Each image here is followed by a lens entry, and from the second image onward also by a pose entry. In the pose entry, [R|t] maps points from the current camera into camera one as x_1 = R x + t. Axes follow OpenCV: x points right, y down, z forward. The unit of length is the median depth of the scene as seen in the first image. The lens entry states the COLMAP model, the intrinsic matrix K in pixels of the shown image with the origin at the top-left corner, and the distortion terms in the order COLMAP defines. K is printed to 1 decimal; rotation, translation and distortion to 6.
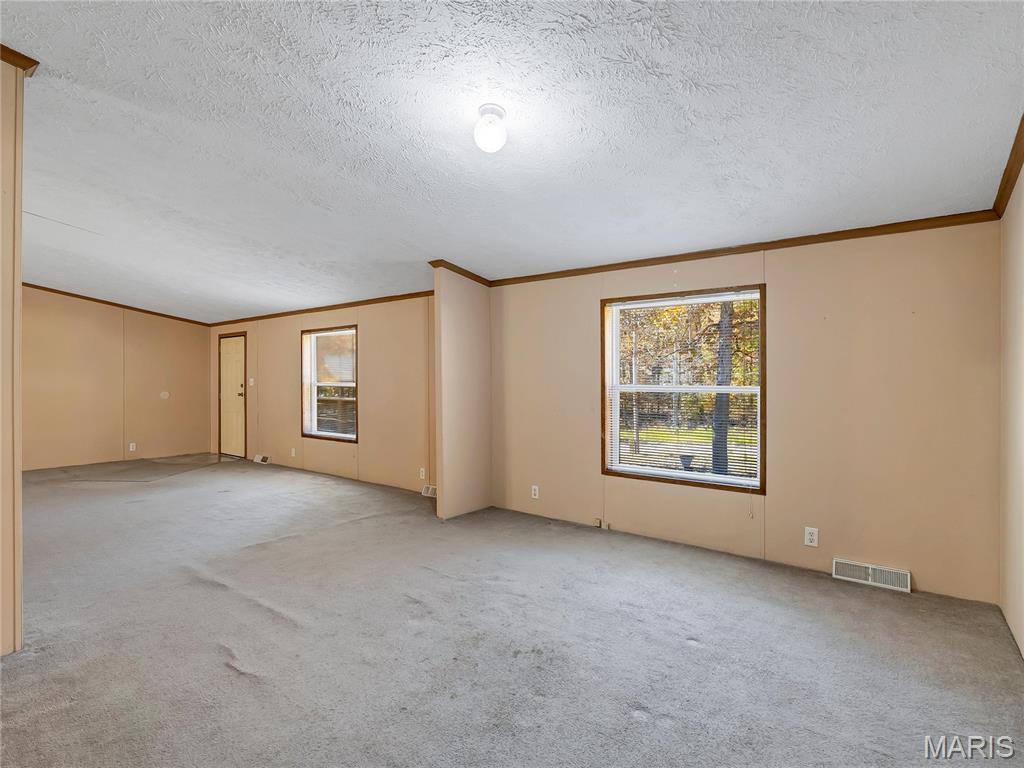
lens RADIAL K [[525.1, 0, 517.2], [0, 525.1, 385.2], [0, 0, 1]] dist [0.000759, 0.003122]
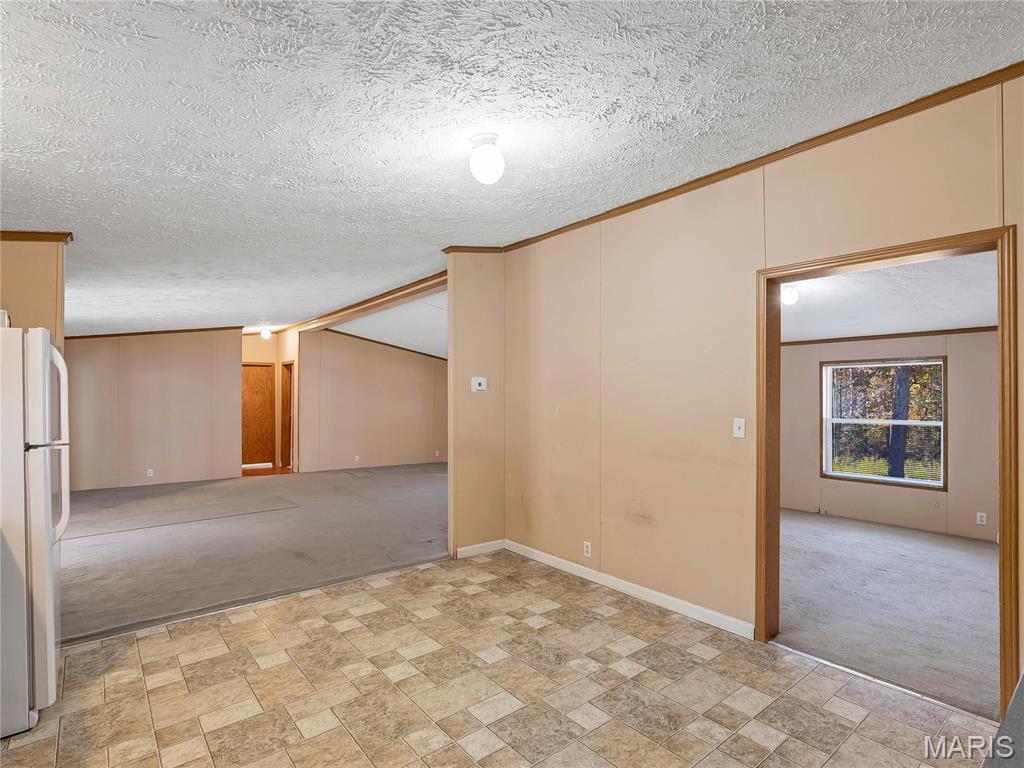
lens RADIAL K [[525.1, 0, 522.8], [0, 525.1, 404.1], [0, 0, 1]] dist [0.000759, 0.003122]
pose [[0.973440, 0.009264, -0.228756, -0.330951], [-0.012842, 0.999817, -0.014159, -0.009286], [0.228583, 0.016721, 0.973381, -0.674580]]
